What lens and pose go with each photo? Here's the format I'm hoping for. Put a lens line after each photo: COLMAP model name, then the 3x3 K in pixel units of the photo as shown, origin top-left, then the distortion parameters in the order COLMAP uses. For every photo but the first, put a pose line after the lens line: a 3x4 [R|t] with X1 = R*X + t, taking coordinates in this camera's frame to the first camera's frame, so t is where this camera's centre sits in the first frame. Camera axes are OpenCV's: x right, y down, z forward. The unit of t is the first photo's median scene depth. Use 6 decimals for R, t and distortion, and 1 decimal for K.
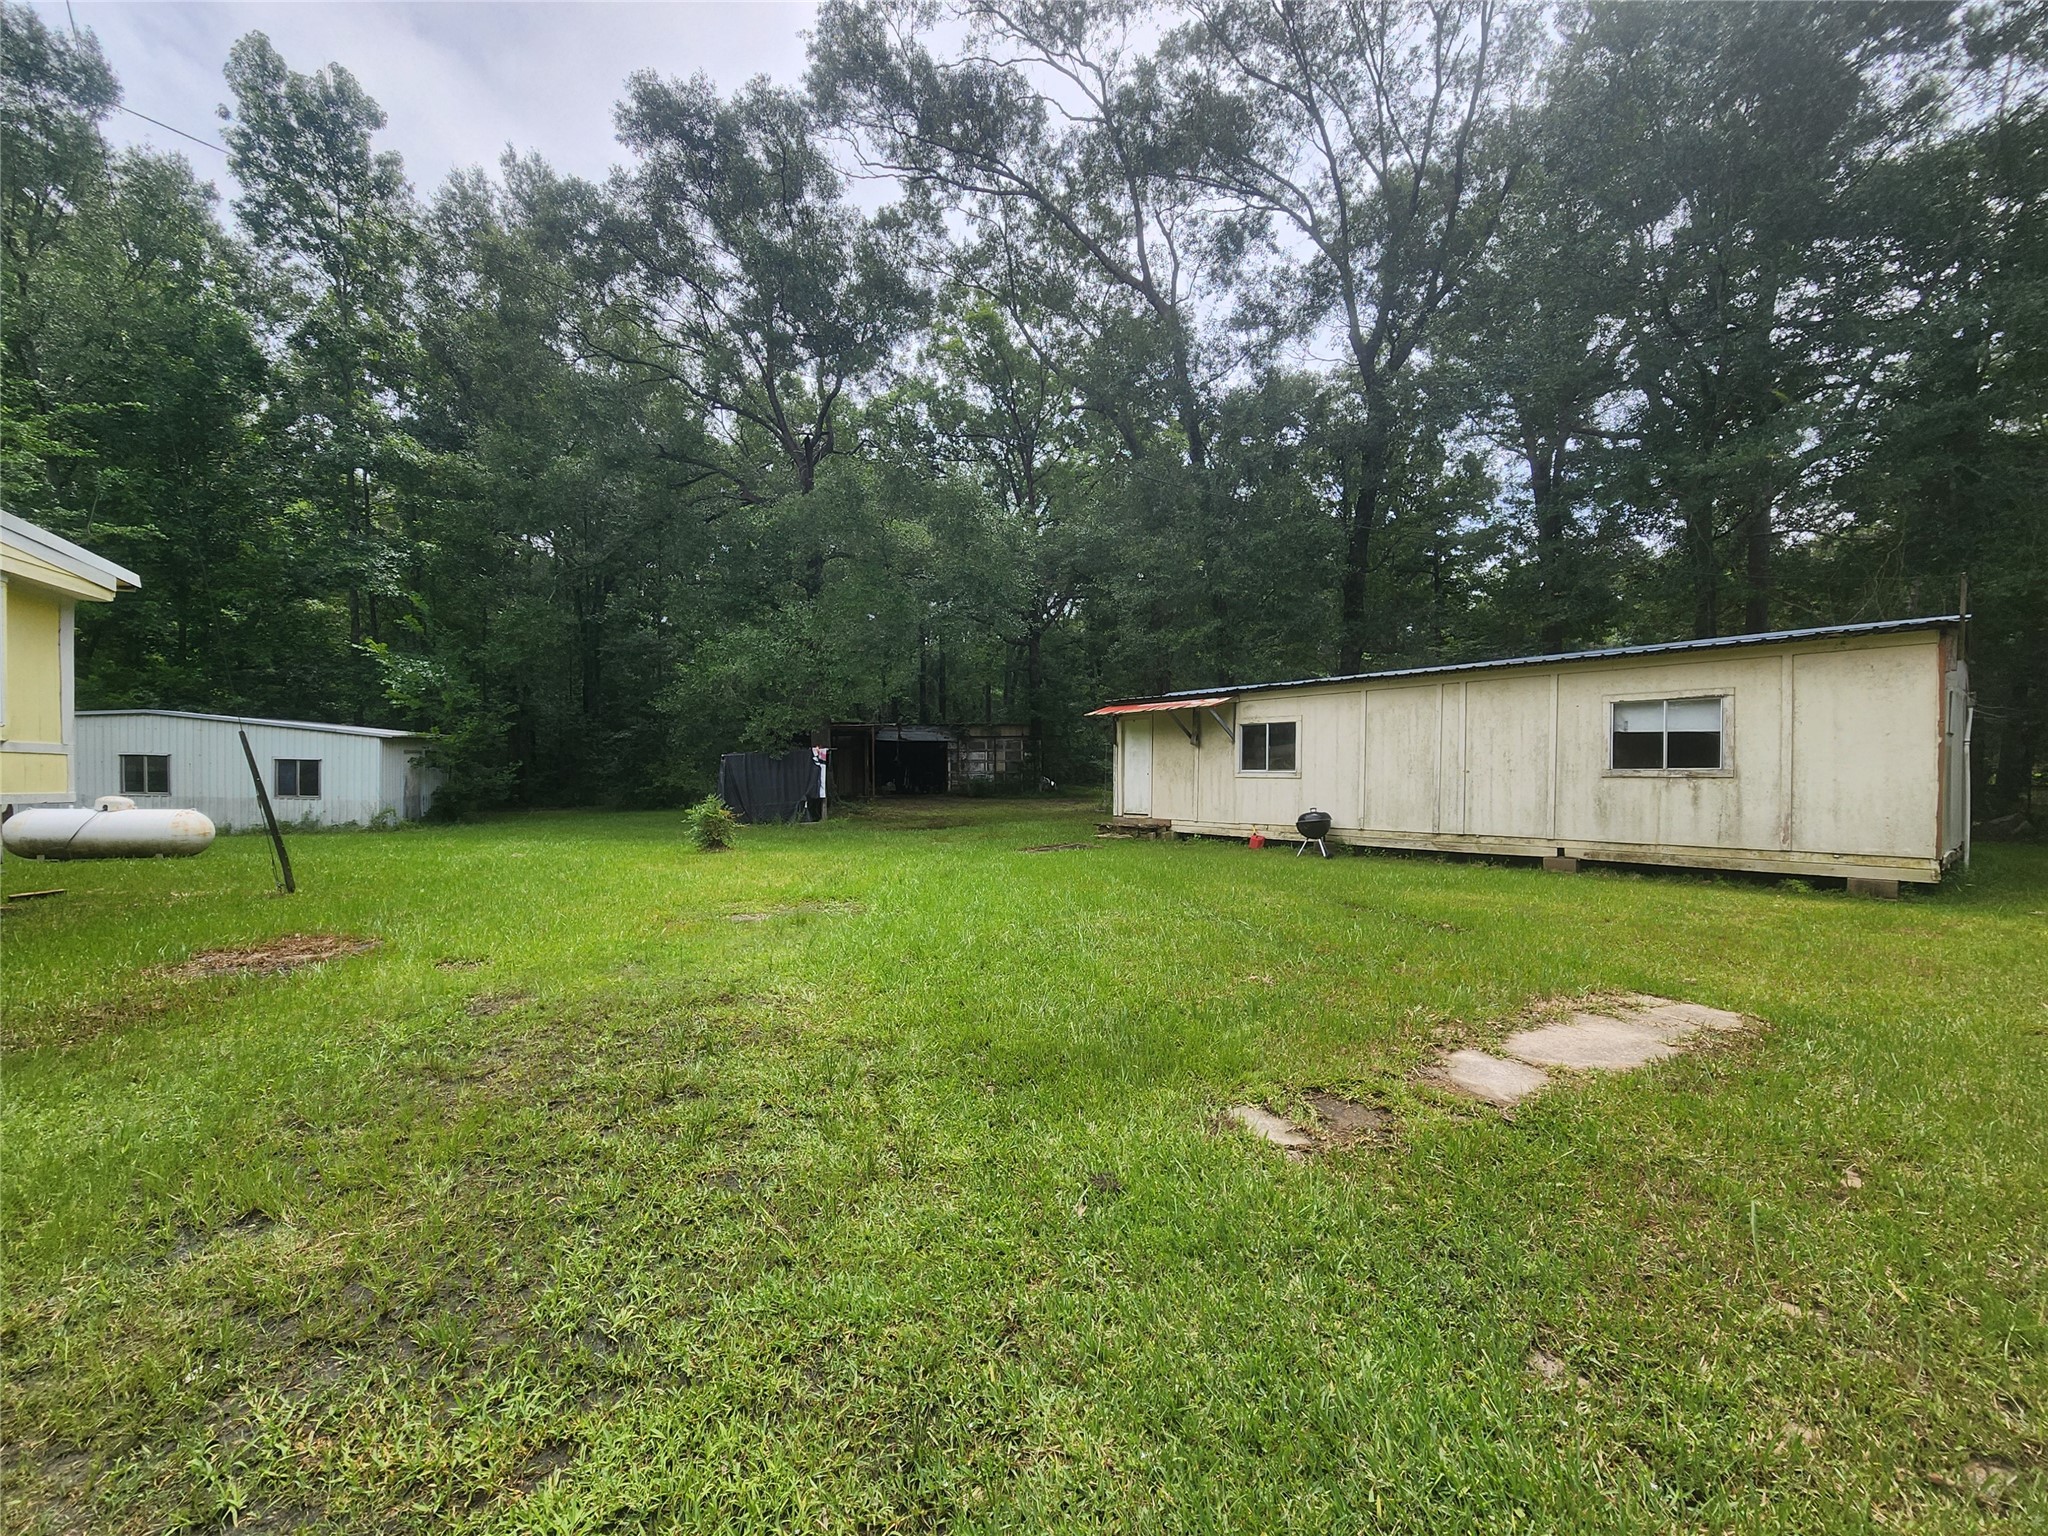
lens RADIAL K [[836.2, 0, 1020.4], [0, 836.2, 785.9], [0, 0, 1]] dist [0.001153, -0.000567]
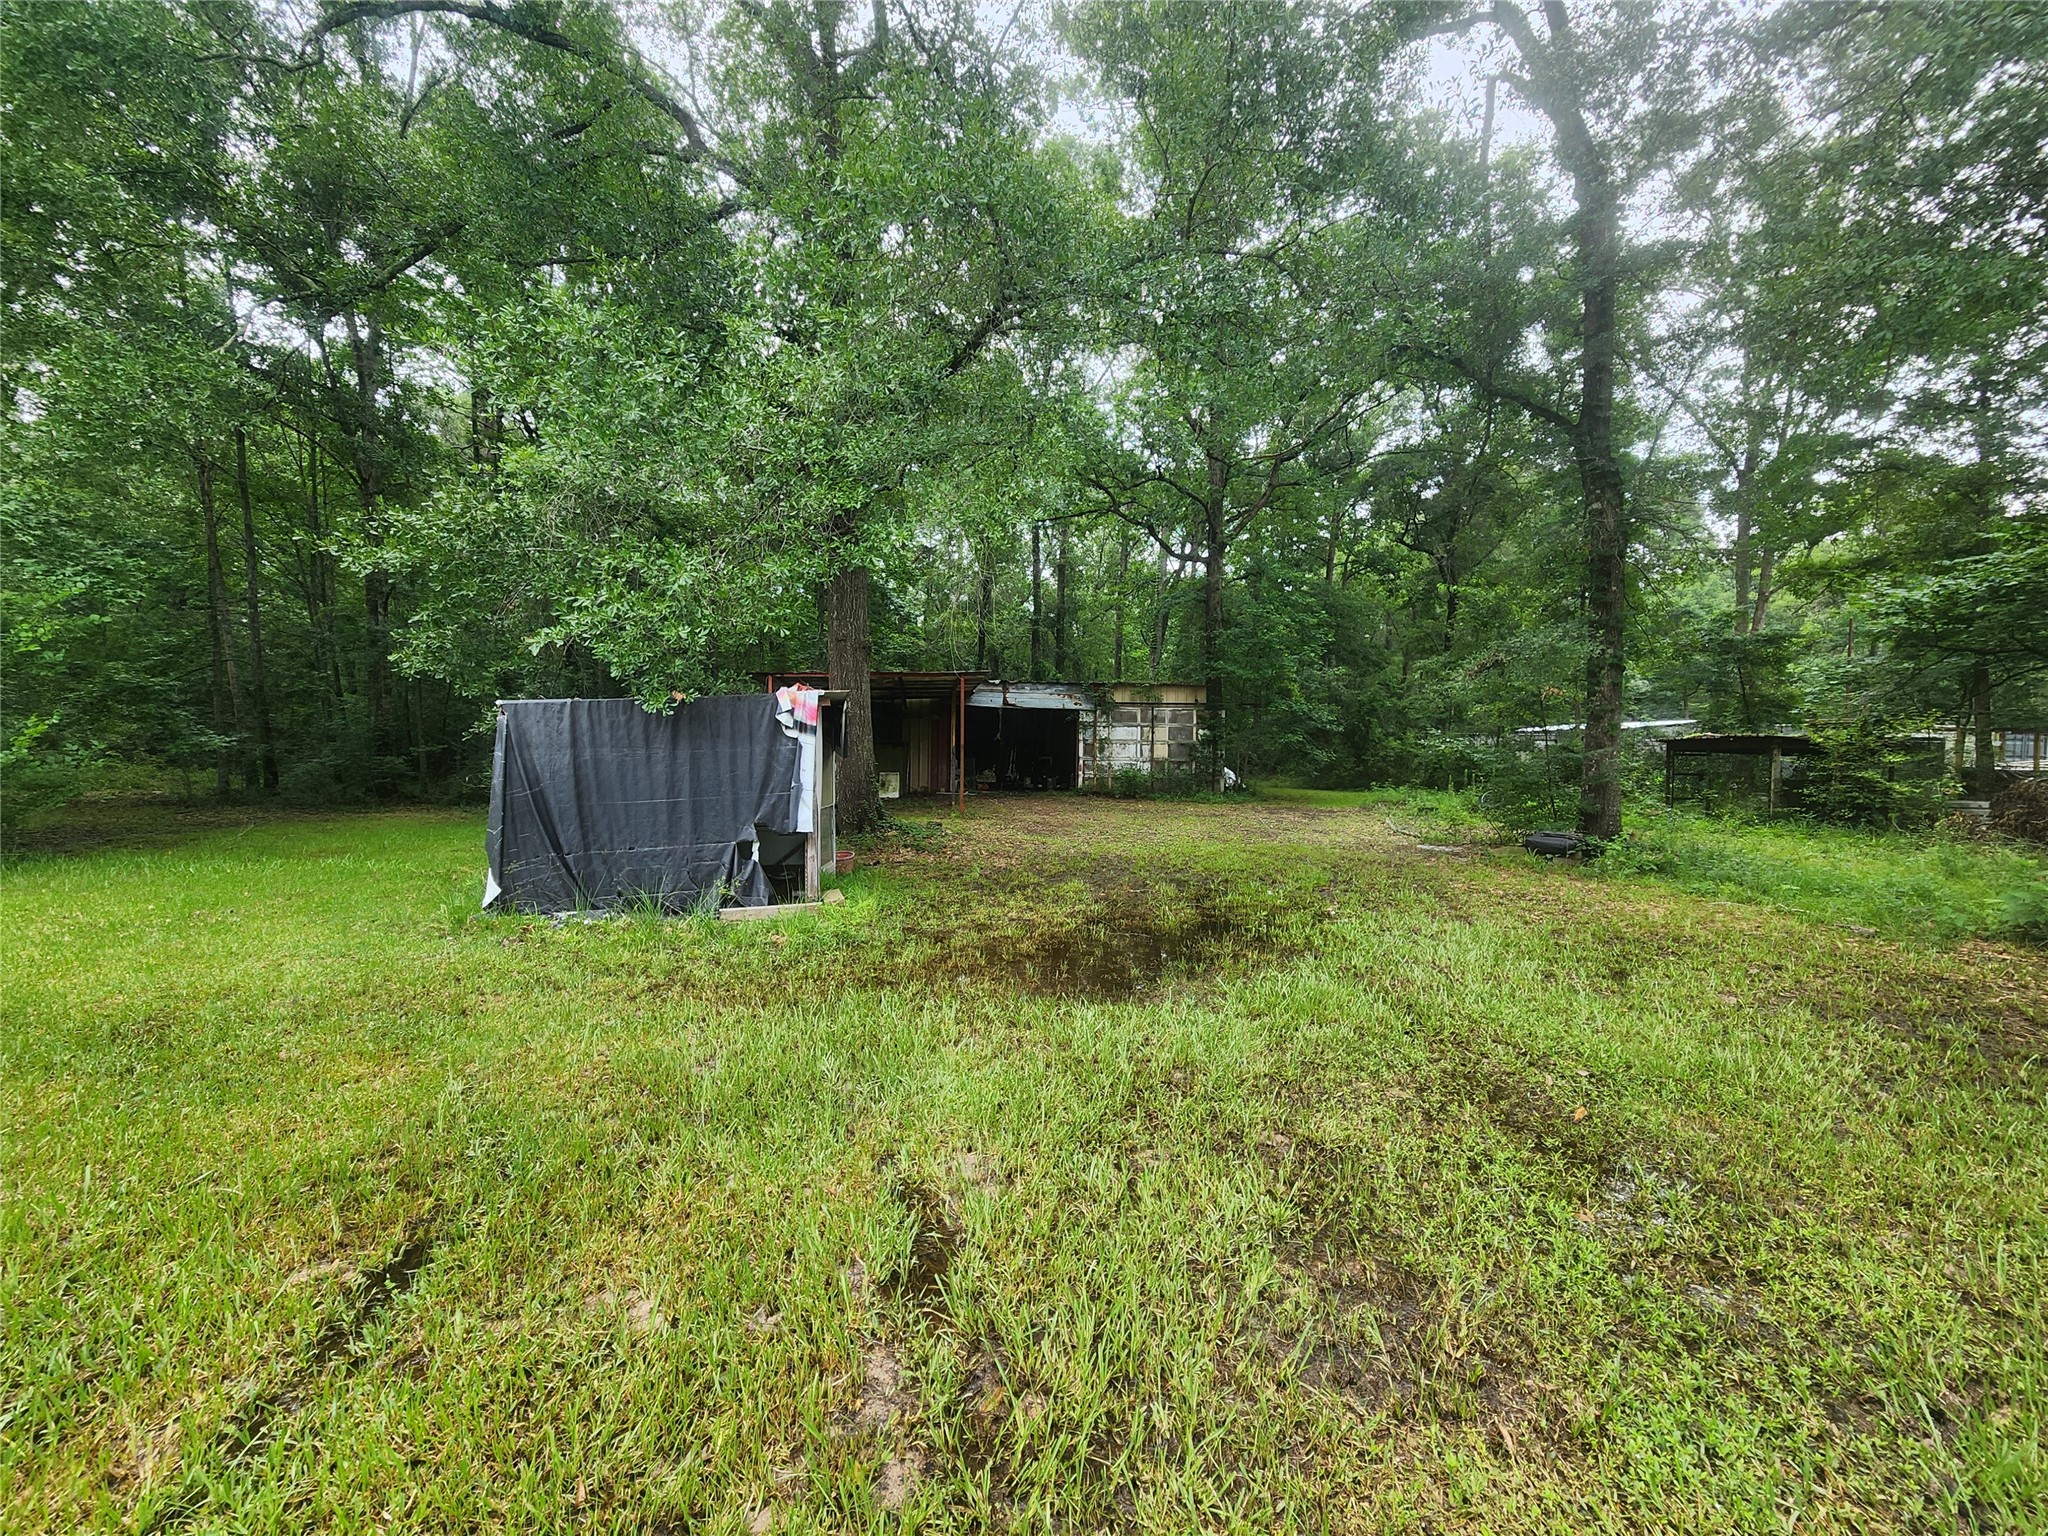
lens RADIAL K [[836.2, 0, 1020.4], [0, 836.2, 785.9], [0, 0, 1]] dist [0.001153, -0.000567]
pose [[0.993303, 0.022836, -0.113259, -0.097659], [-0.020547, 0.999561, 0.021341, -0.013180], [0.113697, -0.018871, 0.993336, 0.607467]]
